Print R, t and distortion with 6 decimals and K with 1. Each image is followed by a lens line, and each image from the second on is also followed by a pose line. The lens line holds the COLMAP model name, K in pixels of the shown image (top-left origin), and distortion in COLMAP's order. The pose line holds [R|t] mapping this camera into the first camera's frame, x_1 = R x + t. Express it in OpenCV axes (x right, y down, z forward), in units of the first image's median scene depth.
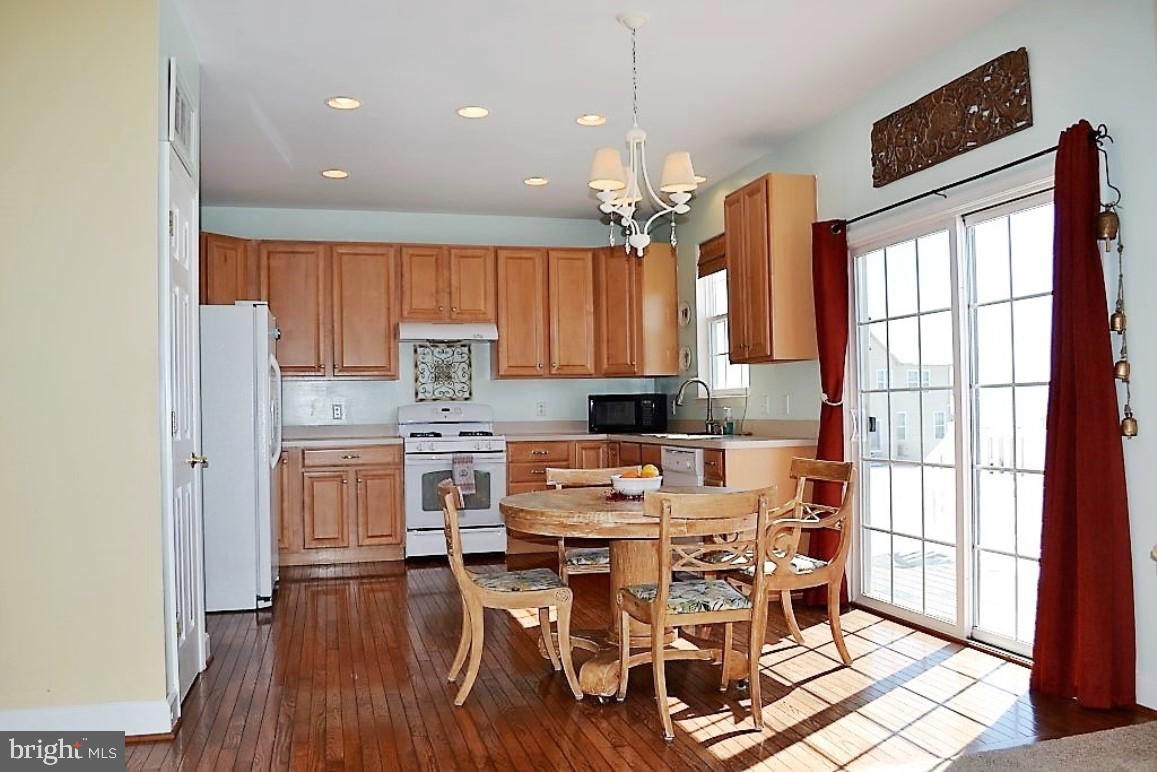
lens RADIAL K [[926.3, 0, 580.6], [0, 926.3, 395.0], [0, 0, 1]] dist [-0.084730, 0.006661]
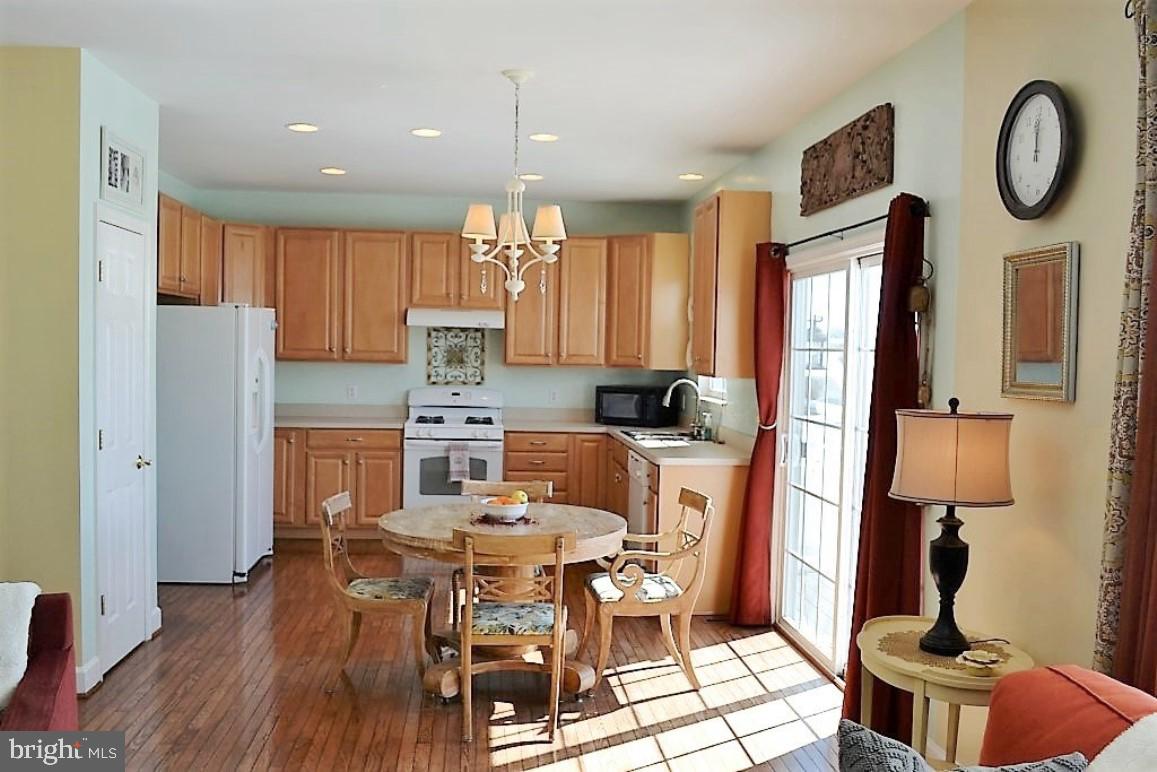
lens RADIAL K [[1033.1, 0, 578.1], [0, 1033.1, 388.4], [0, 0, 1]] dist [-0.070370, -0.017704]
pose [[0.985225, 0.045767, -0.165038, 0.255864], [-0.036651, 0.997651, 0.057866, -0.089570], [0.167299, -0.050962, 0.984588, -0.136817]]
